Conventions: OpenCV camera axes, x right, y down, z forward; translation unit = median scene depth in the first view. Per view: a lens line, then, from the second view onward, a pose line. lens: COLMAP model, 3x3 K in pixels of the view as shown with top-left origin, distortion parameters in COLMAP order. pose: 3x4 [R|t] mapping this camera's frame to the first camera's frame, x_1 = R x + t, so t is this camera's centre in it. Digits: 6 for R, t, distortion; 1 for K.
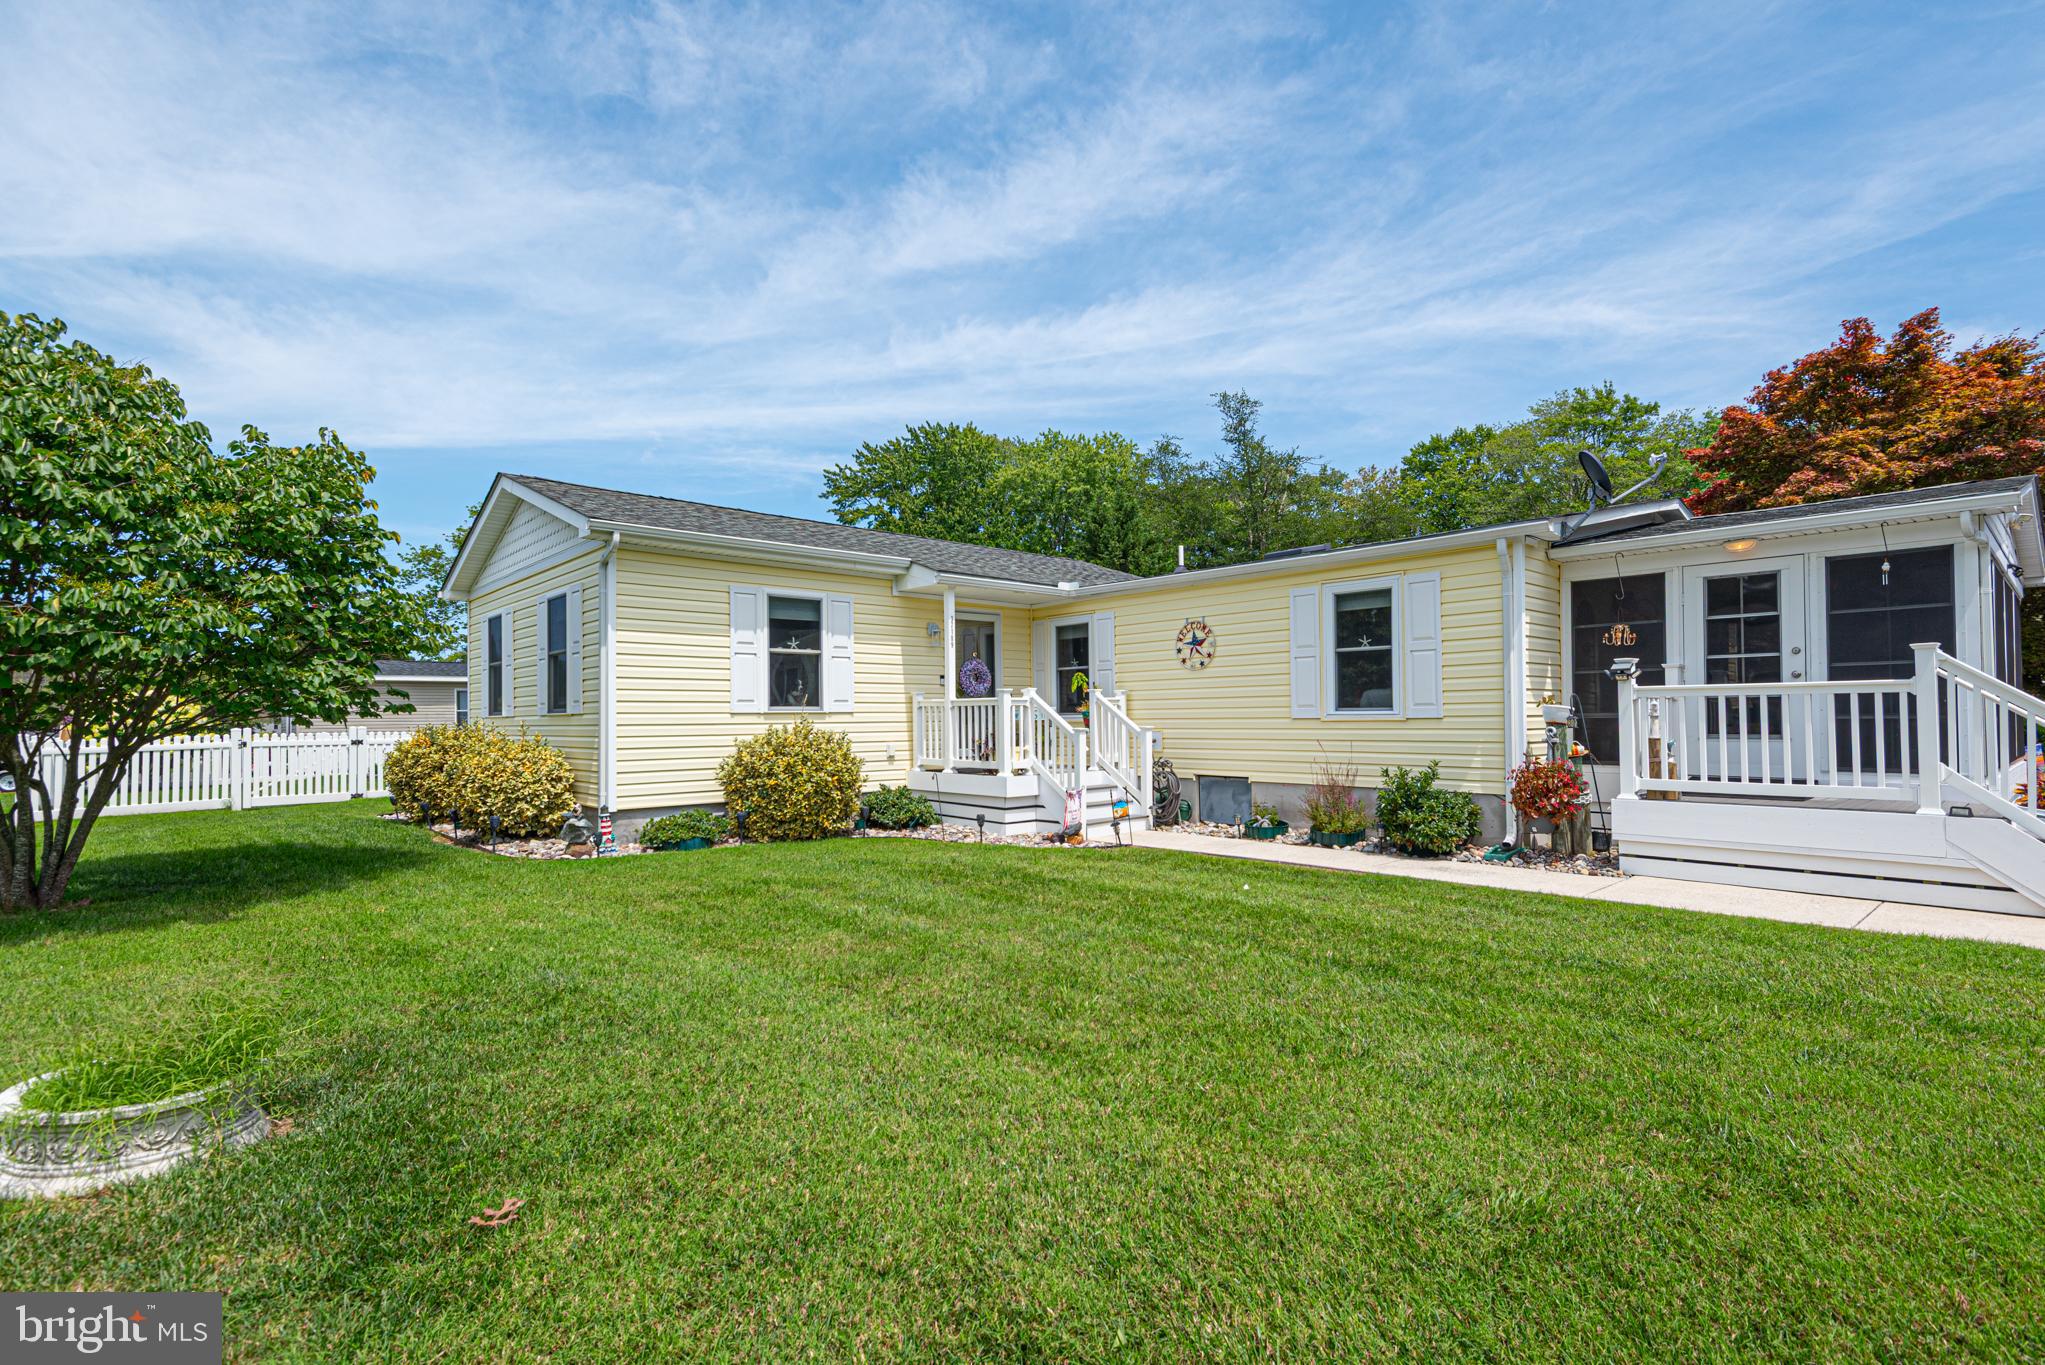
lens RADIAL K [[932.5, 0, 1010.4], [0, 932.5, 719.1], [0, 0, 1]] dist [0.030452, -0.016924]
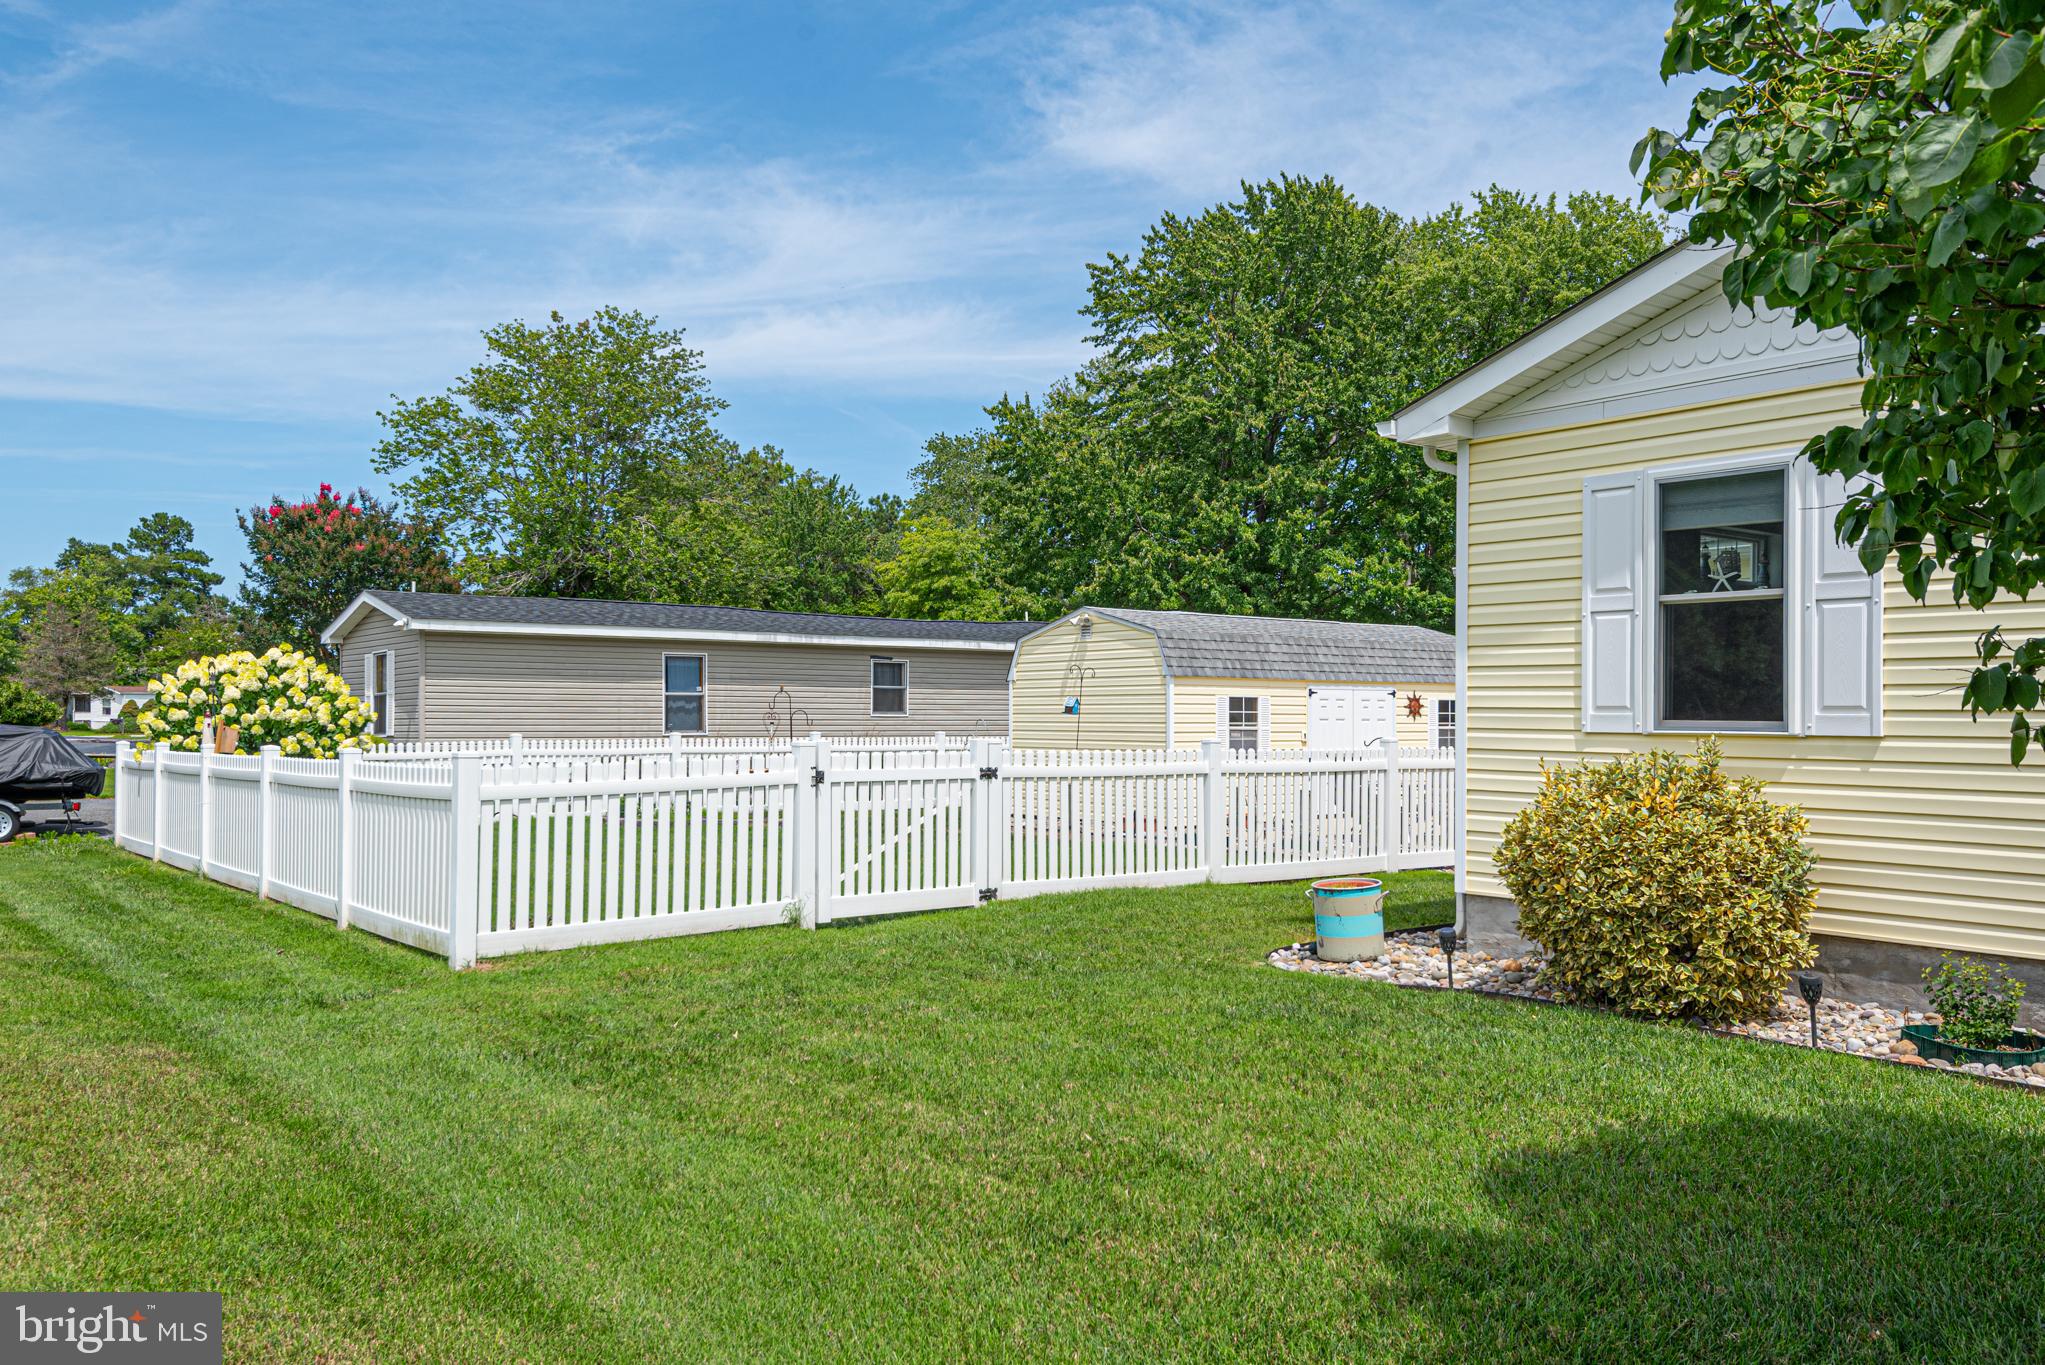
lens RADIAL K [[1538.4, 0, 946.6], [0, 1538.4, 685.3], [0, 0, 1]] dist [0.057242, -0.092170]
pose [[0.992611, 0.015715, -0.120320, -0.227237], [-0.017250, 0.999782, -0.011727, -0.003075], [0.120110, 0.013716, 0.992666, 0.098018]]
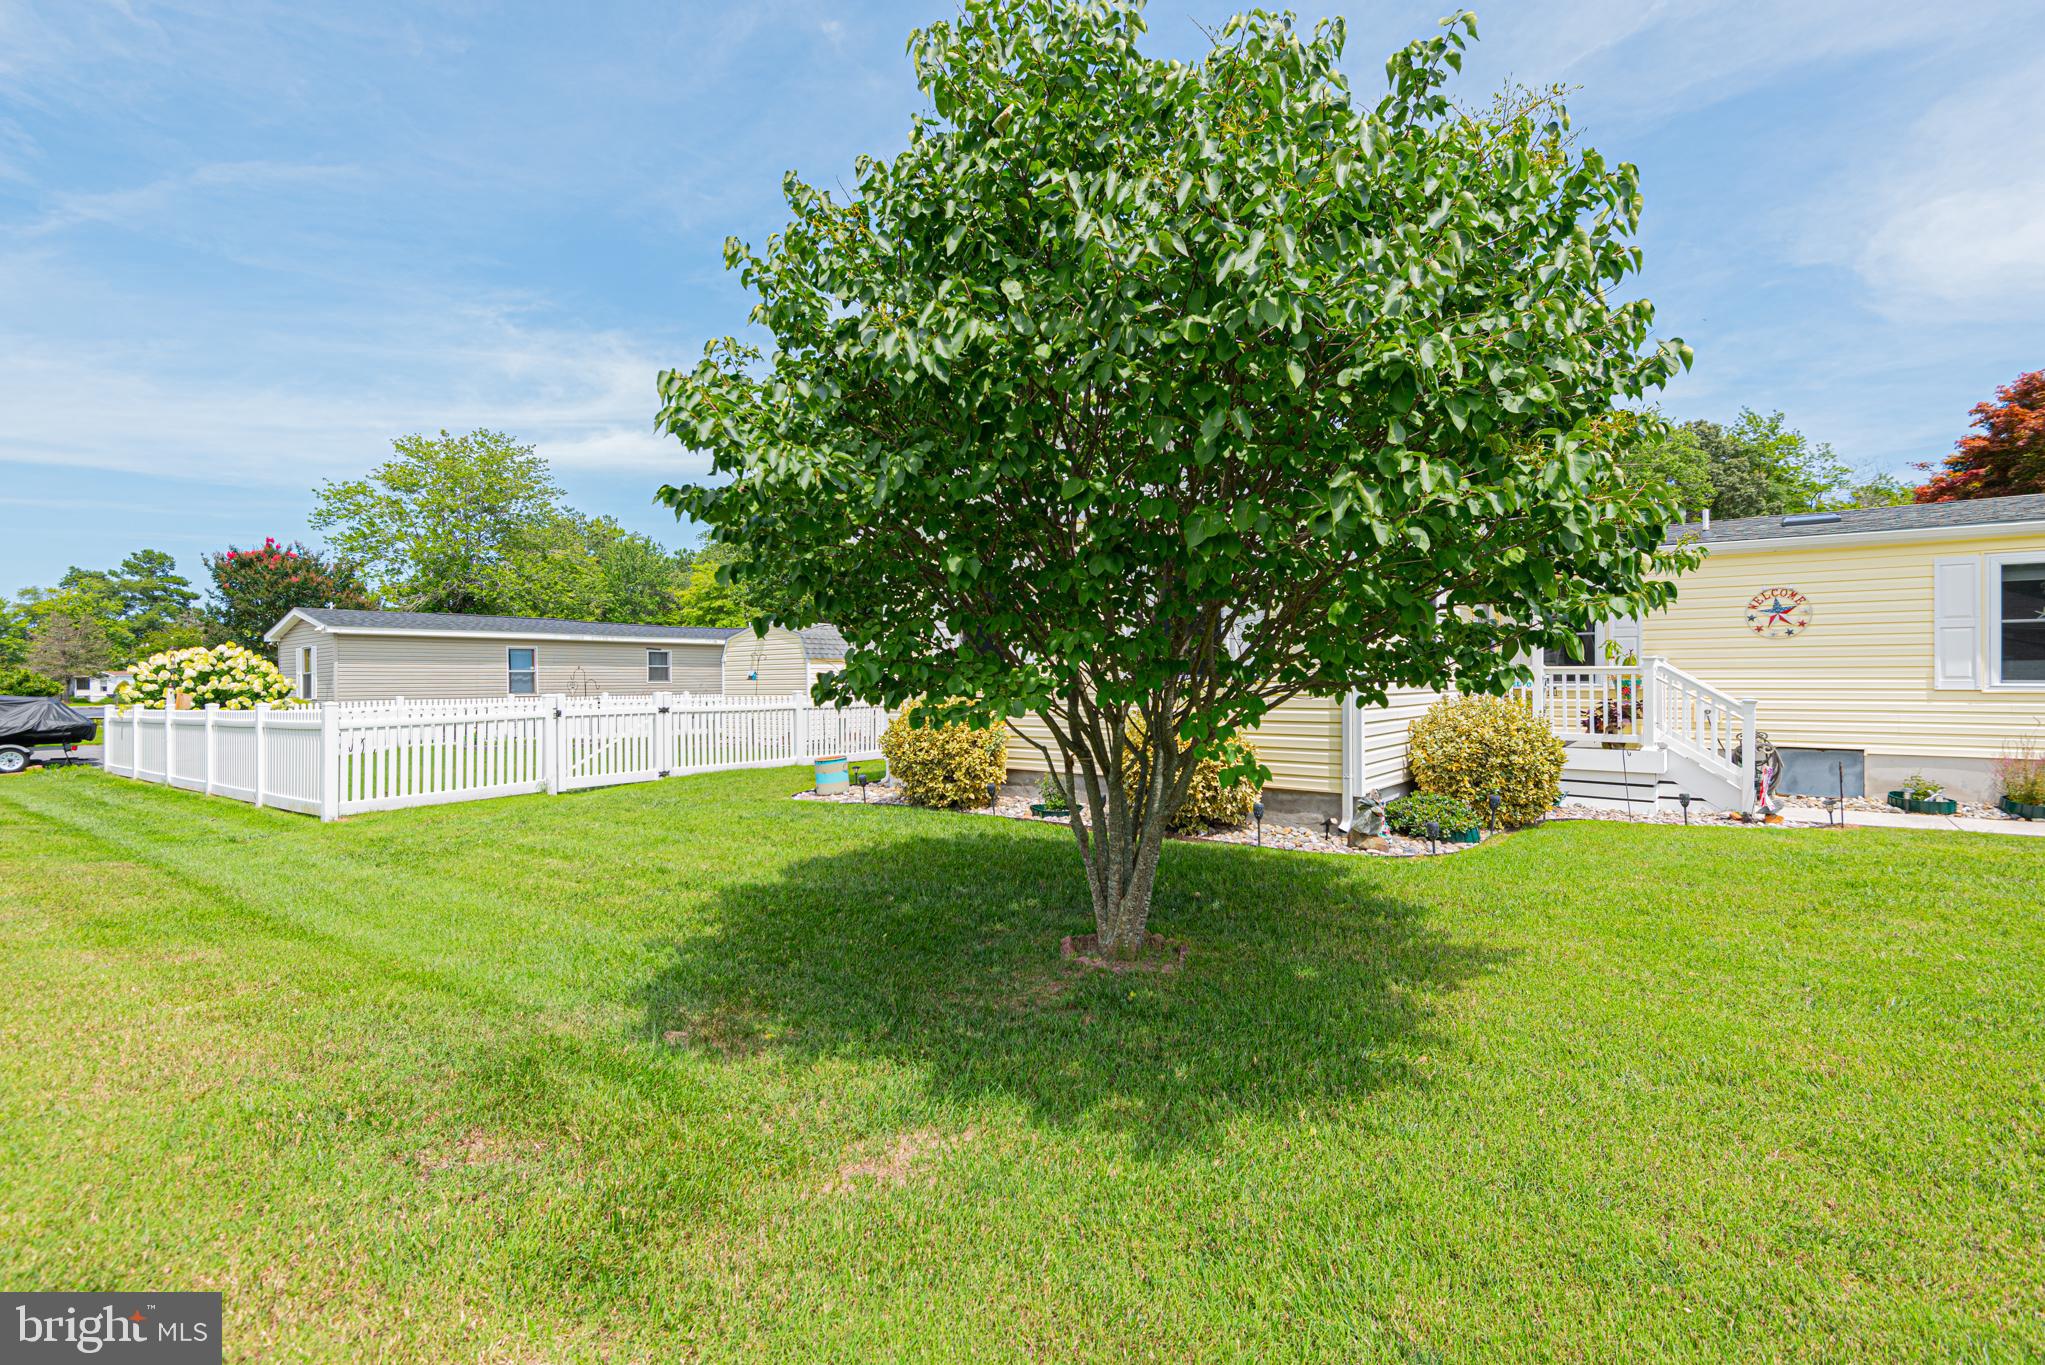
lens RADIAL K [[932.4, 0, 1016.2], [0, 932.4, 675.2], [0, 0, 1]] dist [0.018477, -0.013739]
pose [[0.988294, 0.004927, 0.152480, -0.181999], [-0.004473, 0.999984, -0.003317, -0.002014], [-0.152494, 0.002596, 0.988301, 0.040280]]
